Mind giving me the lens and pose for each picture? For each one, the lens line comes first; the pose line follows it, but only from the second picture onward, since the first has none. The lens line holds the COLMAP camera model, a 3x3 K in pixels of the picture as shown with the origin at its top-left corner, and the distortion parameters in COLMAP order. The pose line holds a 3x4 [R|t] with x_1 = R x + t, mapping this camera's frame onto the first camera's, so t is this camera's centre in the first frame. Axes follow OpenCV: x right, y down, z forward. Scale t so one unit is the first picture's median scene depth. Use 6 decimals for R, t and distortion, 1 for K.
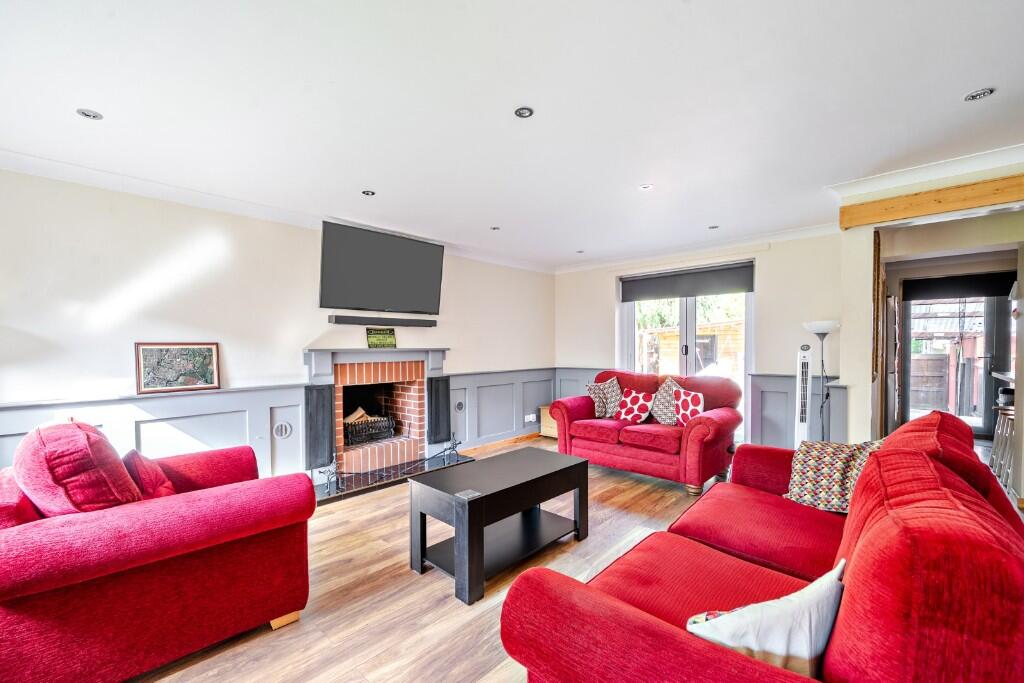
lens RADIAL K [[423.6, 0, 507.9], [0, 423.6, 350.0], [0, 0, 1]] dist [-0.000519, 0.000048]
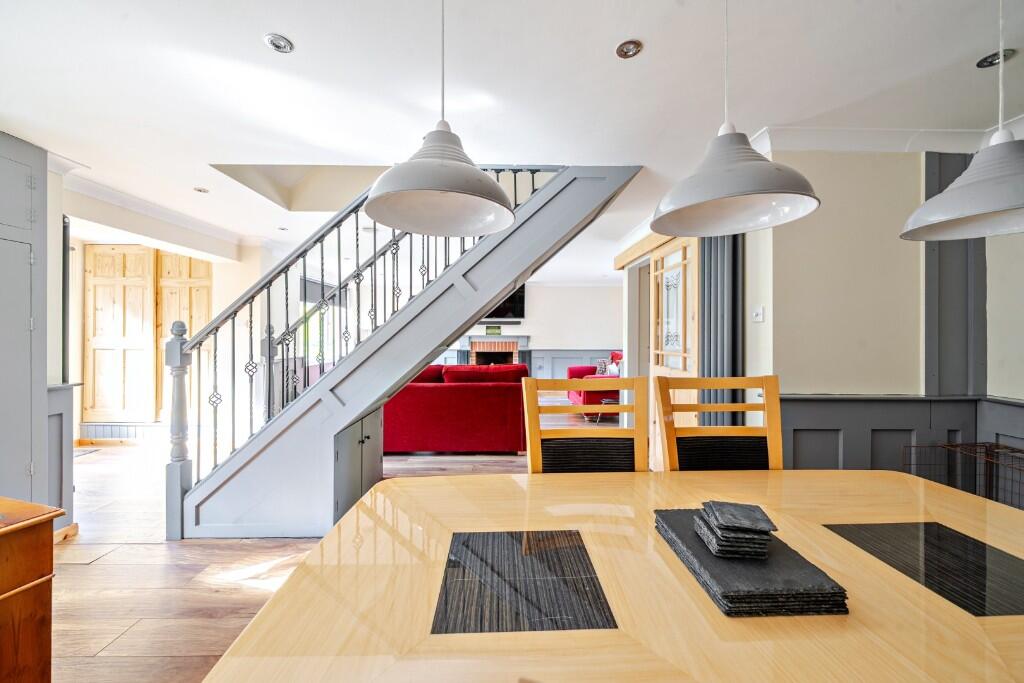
lens RADIAL K [[395.5, 0, 512.0], [0, 395.5, 336.3], [0, 0, 1]] dist [-0.005277, 0.000106]
pose [[0.699105, 0.004143, -0.715007, 1.141728], [-0.013520, 0.999881, -0.007426, 0.013787], [0.714891, 0.014858, 0.699078, -0.319232]]
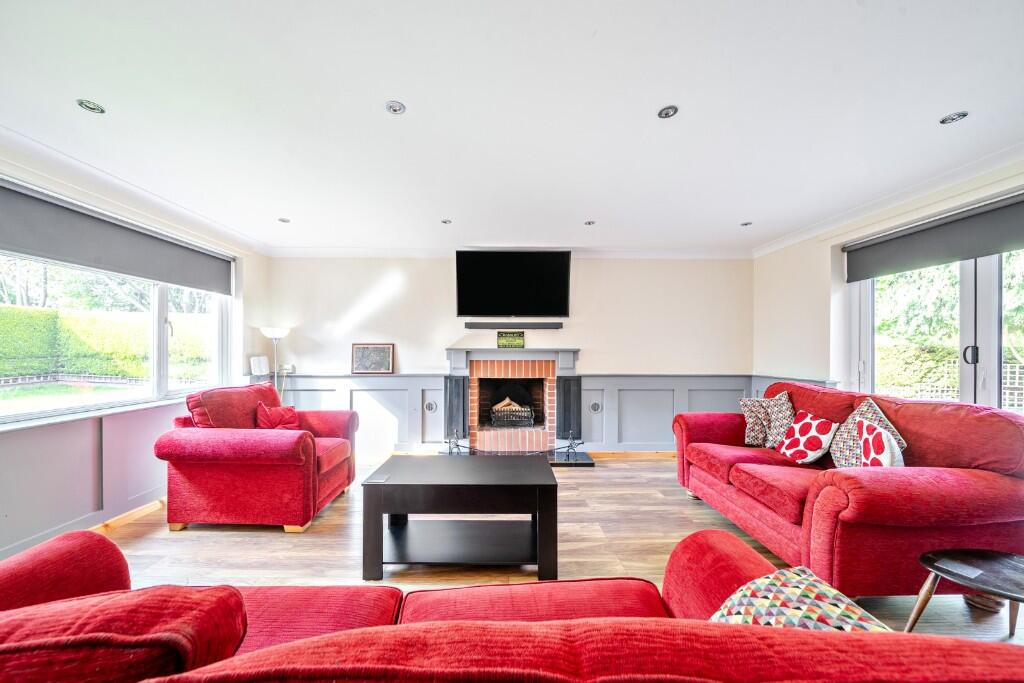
lens RADIAL K [[357.2, 0, 507.3], [0, 357.2, 344.7], [0, 0, 1]] dist [-0.007255, 0.000217]
pose [[0.695719, -0.005242, -0.718295, 0.385291], [-0.012812, 0.999724, -0.019705, 0.004795], [0.718200, 0.022912, 0.695460, 0.287918]]
